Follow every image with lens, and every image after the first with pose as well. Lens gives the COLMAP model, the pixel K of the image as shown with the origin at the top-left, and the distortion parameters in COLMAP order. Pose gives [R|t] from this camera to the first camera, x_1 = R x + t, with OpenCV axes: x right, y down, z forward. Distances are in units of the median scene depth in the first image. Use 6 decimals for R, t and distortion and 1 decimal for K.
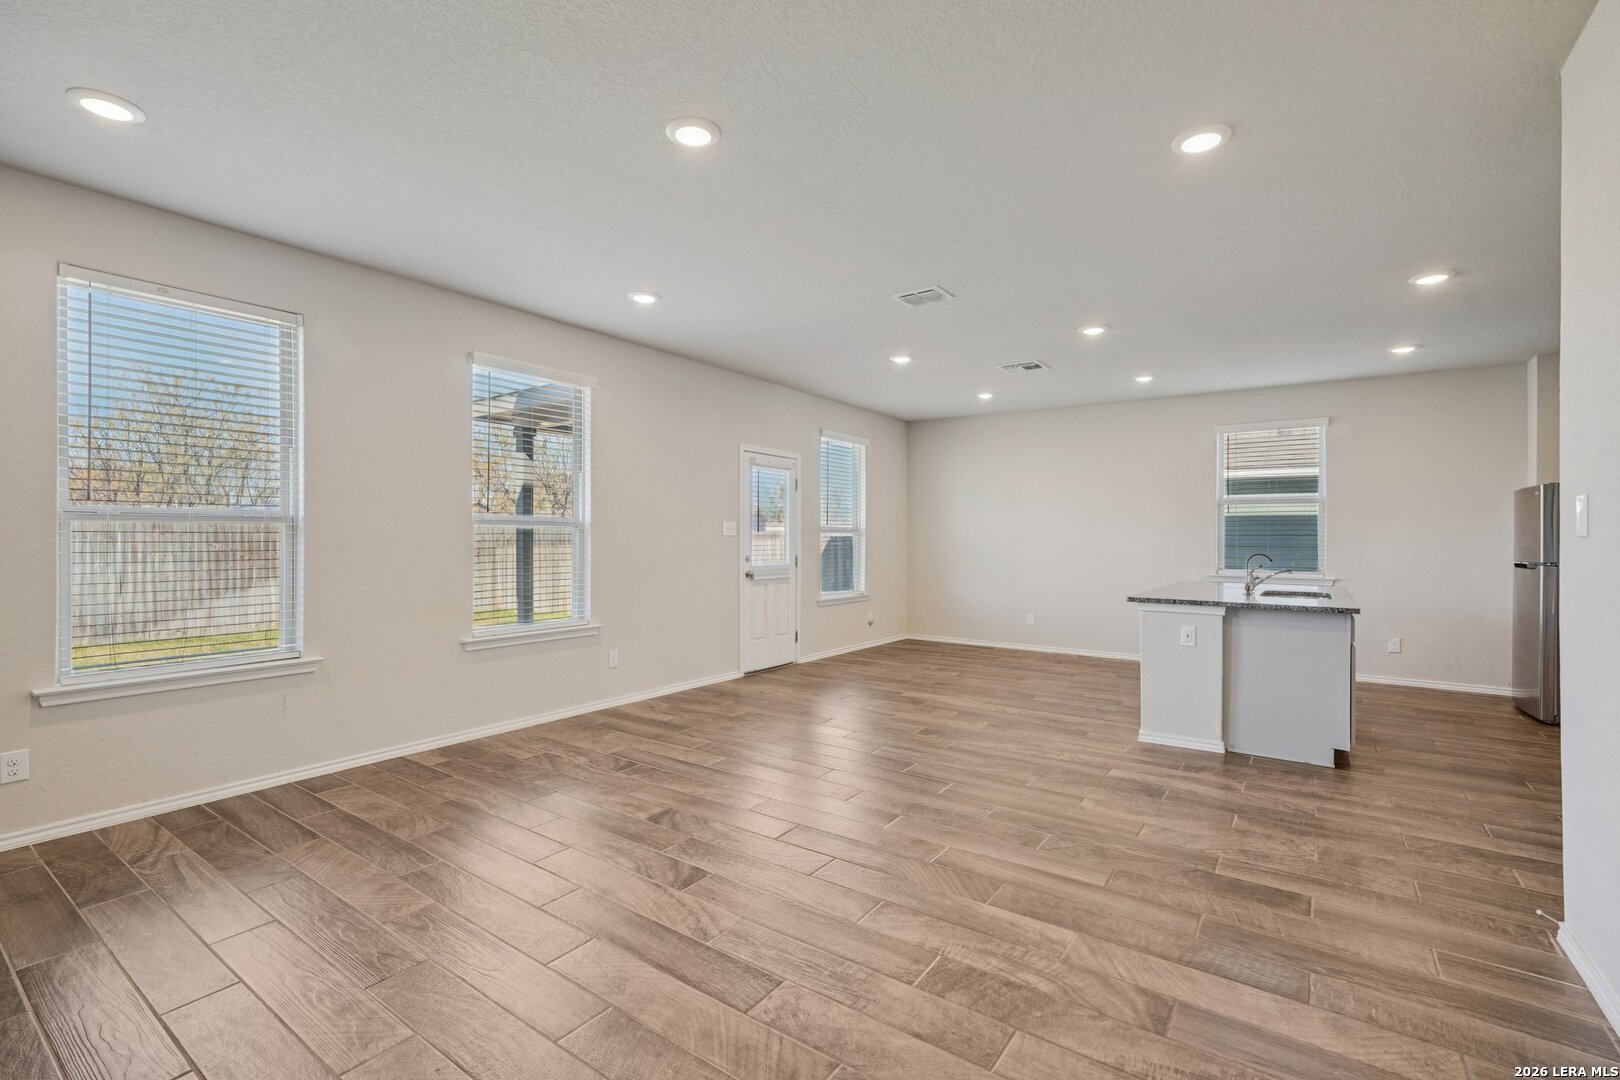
lens RADIAL K [[726.2, 0, 805.8], [0, 726.2, 530.7], [0, 0, 1]] dist [-0.012569, 0.006753]
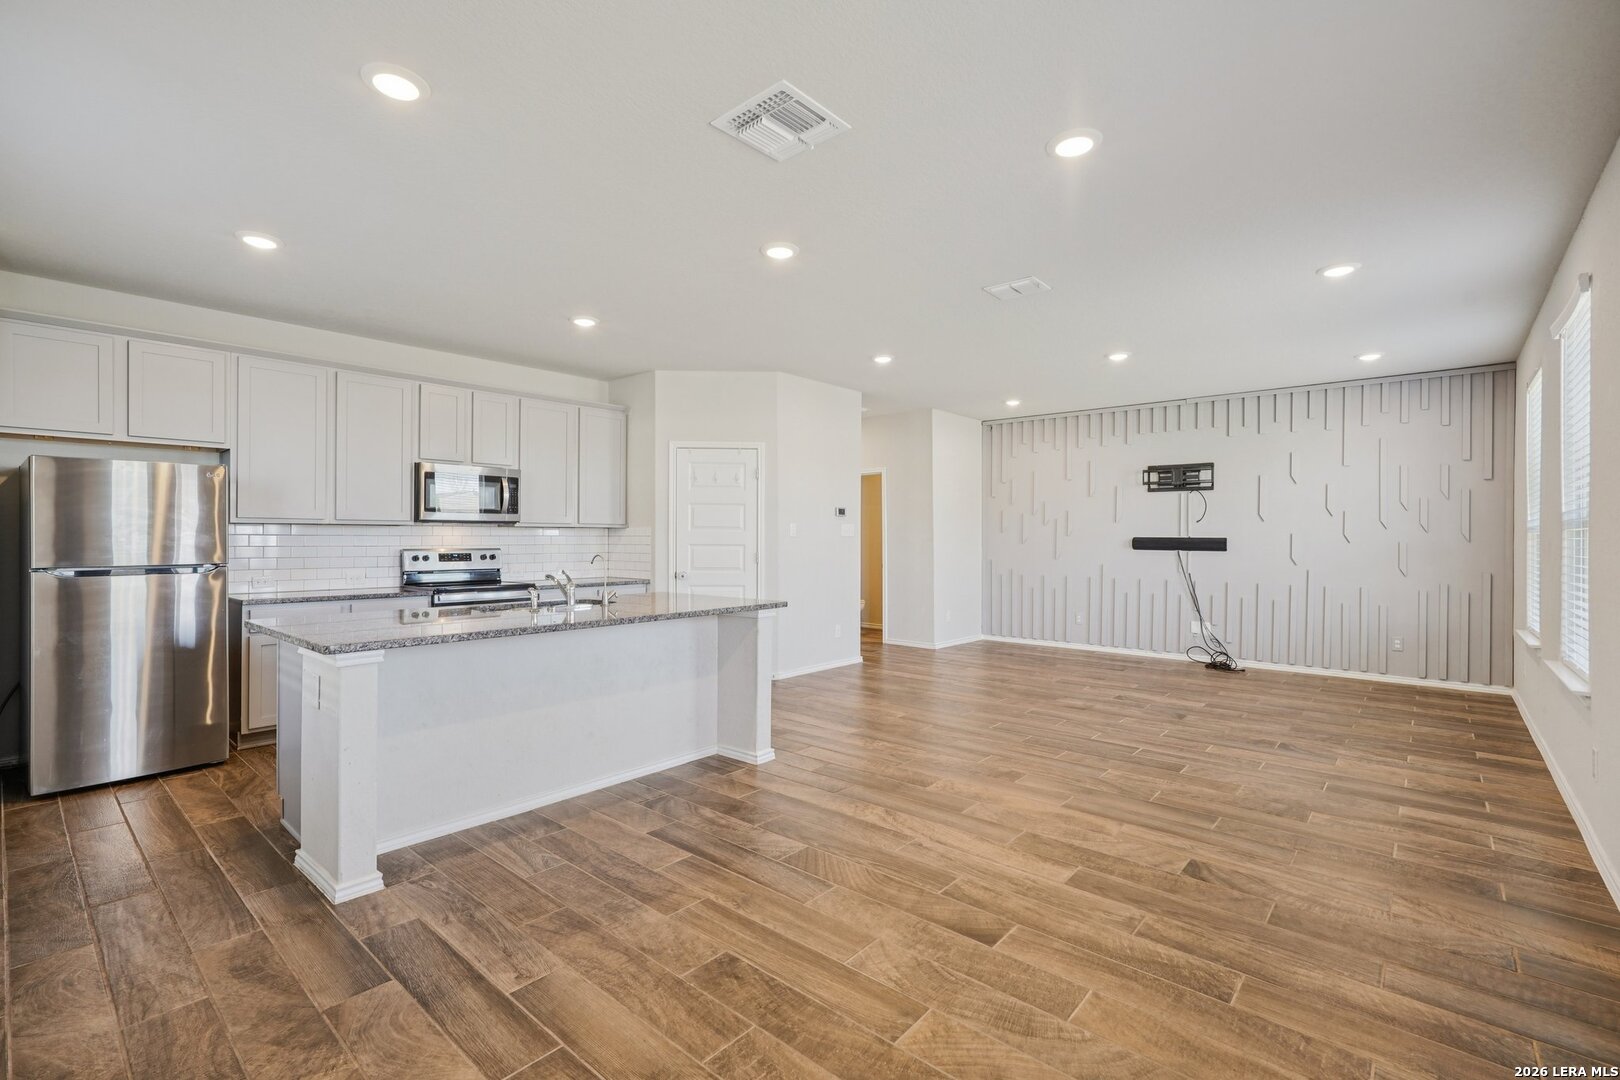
lens RADIAL K [[726.2, 0, 804.7], [0, 726.2, 530.0], [0, 0, 1]] dist [-0.012569, 0.006753]
pose [[-0.994695, -0.006187, 0.102686, 0.358098], [-0.008602, 0.999696, -0.023093, 0.023490], [-0.102512, -0.023853, -0.994446, 2.084108]]
